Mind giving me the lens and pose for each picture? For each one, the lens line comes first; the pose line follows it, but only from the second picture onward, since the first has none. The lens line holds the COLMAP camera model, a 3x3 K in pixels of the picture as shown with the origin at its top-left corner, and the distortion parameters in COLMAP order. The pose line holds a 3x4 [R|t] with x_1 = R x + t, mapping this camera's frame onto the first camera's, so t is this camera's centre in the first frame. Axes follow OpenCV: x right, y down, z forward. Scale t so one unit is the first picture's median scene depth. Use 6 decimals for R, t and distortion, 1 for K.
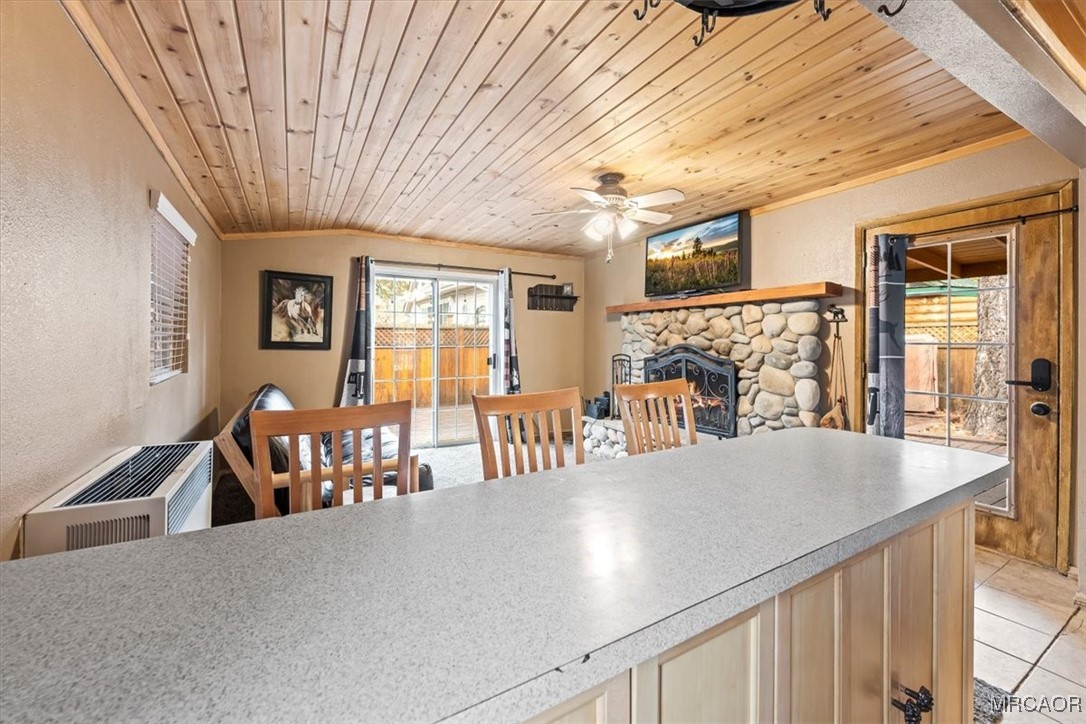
lens RADIAL K [[436.8, 0, 543.4], [0, 436.8, 337.3], [0, 0, 1]] dist [-0.002061, -0.000352]
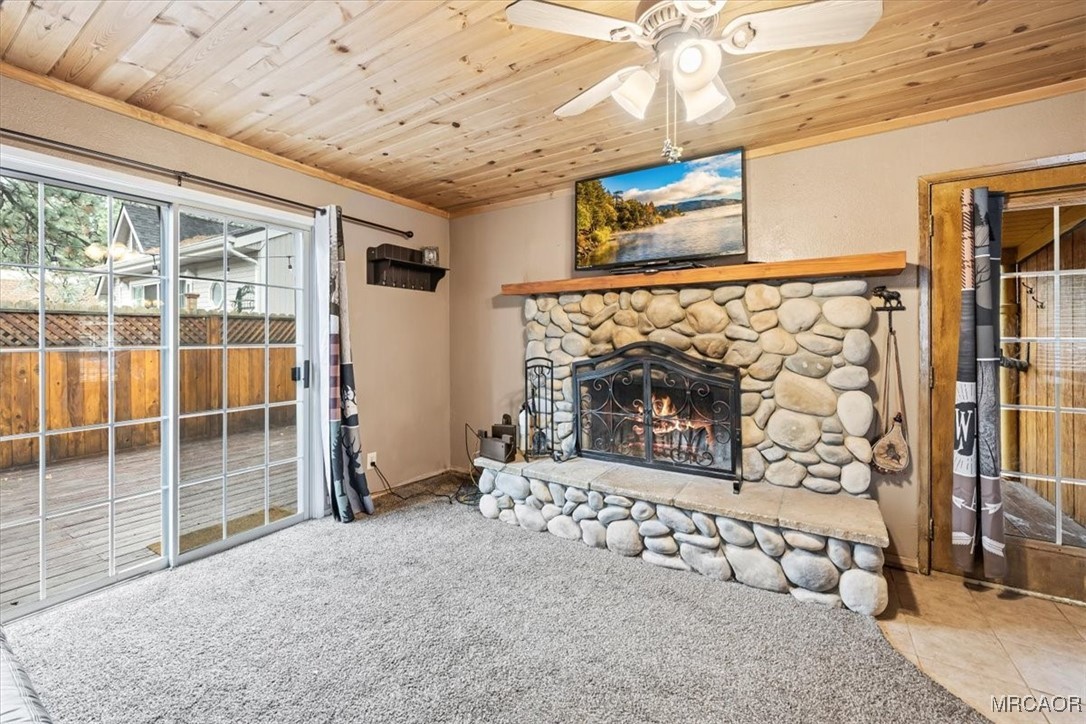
lens RADIAL K [[436.8, 0, 543.4], [0, 436.8, 337.3], [0, 0, 1]] dist [-0.002061, -0.000352]
pose [[0.885781, -0.002403, 0.464098, -0.128151], [-0.002696, 0.999943, 0.010323, 0.002507], [-0.464097, -0.010395, 0.885724, 0.470747]]
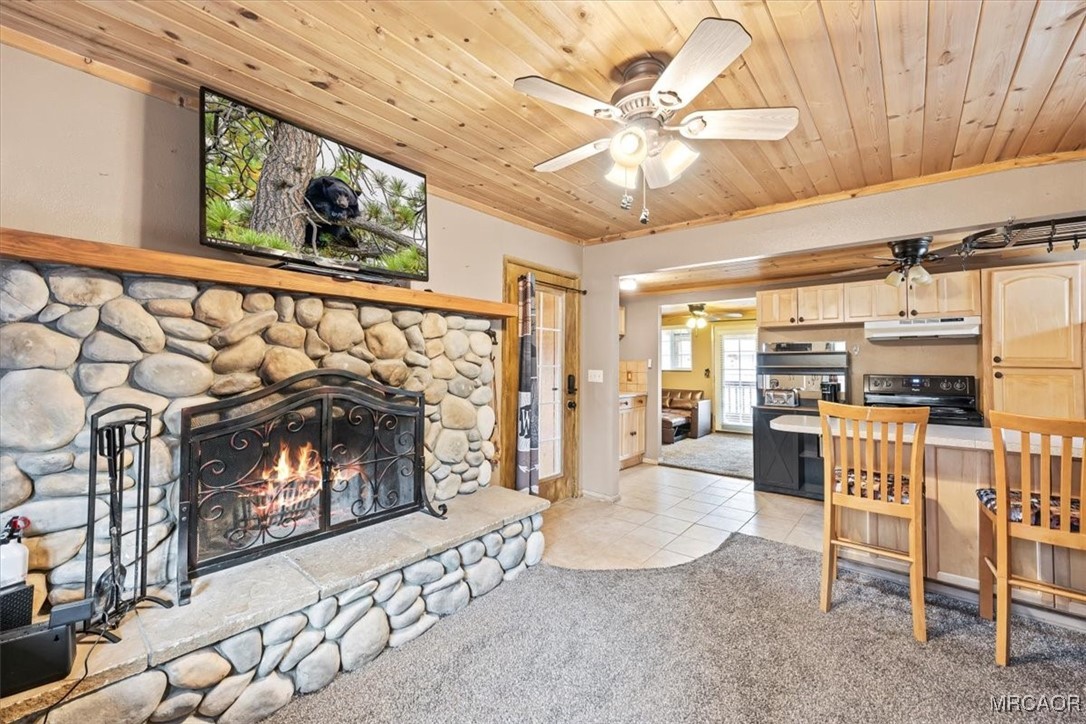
lens RADIAL K [[436.7, 0, 543.0], [0, 436.7, 349.8], [0, 0, 1]] dist [0.000296, -0.000026]
pose [[-0.335895, 0.023813, 0.941598, -0.228543], [-0.018173, 0.999330, -0.031756, 0.004991], [-0.941724, -0.027778, -0.335237, 0.919242]]
